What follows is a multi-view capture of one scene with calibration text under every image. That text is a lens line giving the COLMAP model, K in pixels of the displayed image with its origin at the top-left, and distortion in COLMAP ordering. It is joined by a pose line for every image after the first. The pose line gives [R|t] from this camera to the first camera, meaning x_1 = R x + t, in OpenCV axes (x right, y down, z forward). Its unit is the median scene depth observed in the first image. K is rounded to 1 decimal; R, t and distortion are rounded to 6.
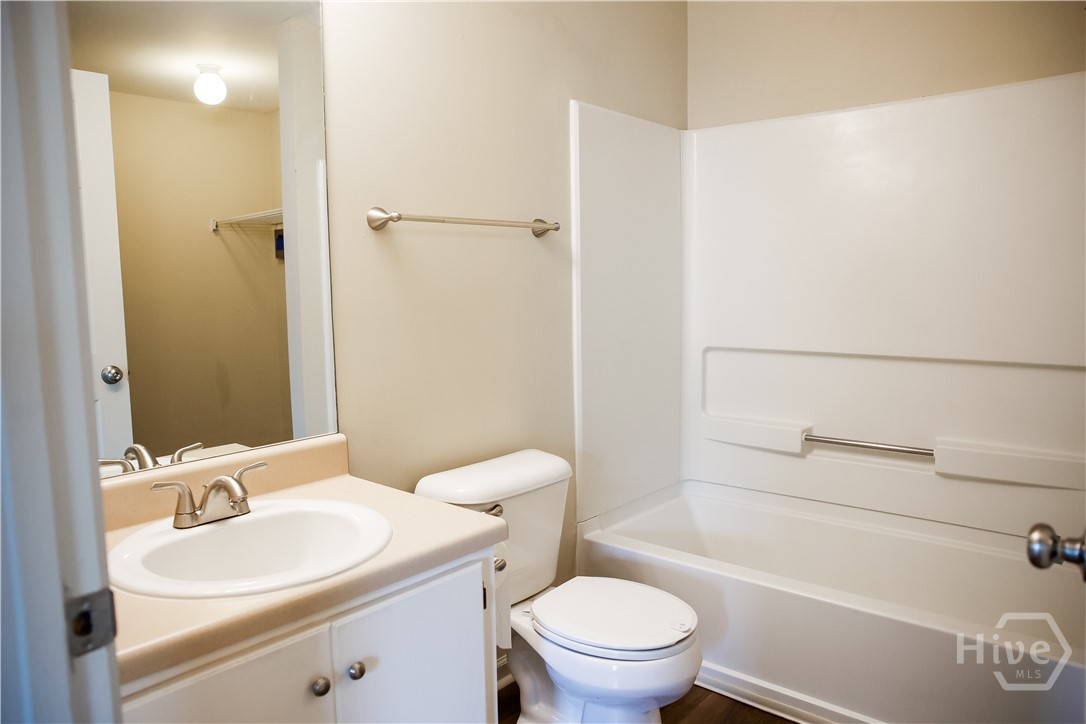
lens RADIAL K [[749.7, 0, 552.0], [0, 749.7, 355.5], [0, 0, 1]] dist [-0.109090, 0.087122]
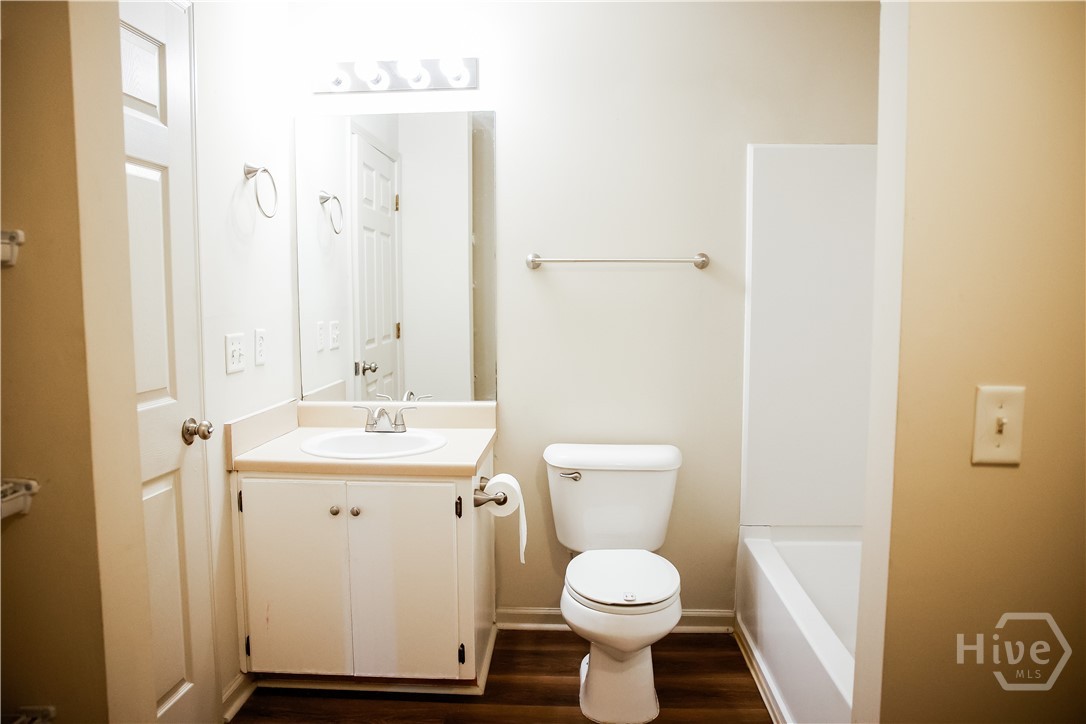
lens RADIAL K [[749.7, 0, 552.0], [0, 749.7, 355.5], [0, 0, 1]] dist [-0.109090, 0.087122]
pose [[0.606010, 0.070728, -0.792306, 0.960850], [-0.084845, 0.996104, 0.024025, -0.037786], [0.790919, 0.052664, 0.609651, 0.135517]]
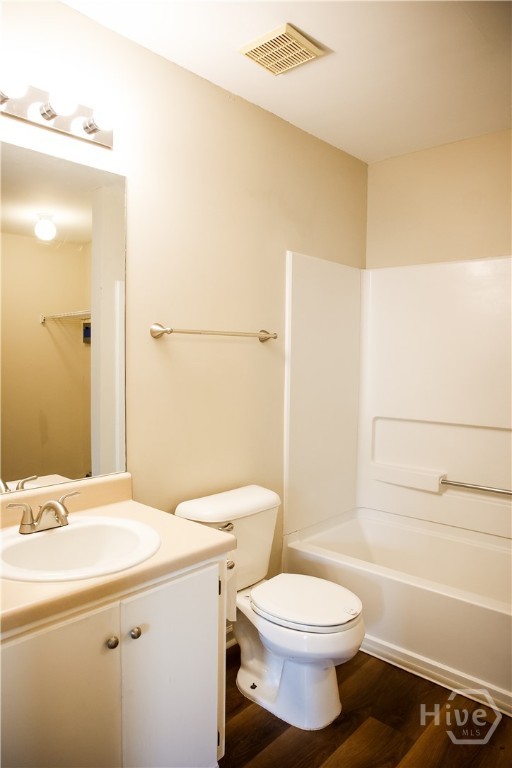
lens RADIAL K [[530.2, 0, 256.0], [0, 530.2, 384.0], [0, 0, 1]] dist [-0.109090, 0.087122]
pose [[0.999162, 0.028954, -0.028920, 0.001497], [-0.030297, 0.998430, -0.047107, -0.030712], [0.027511, 0.047944, 0.998471, -0.065120]]
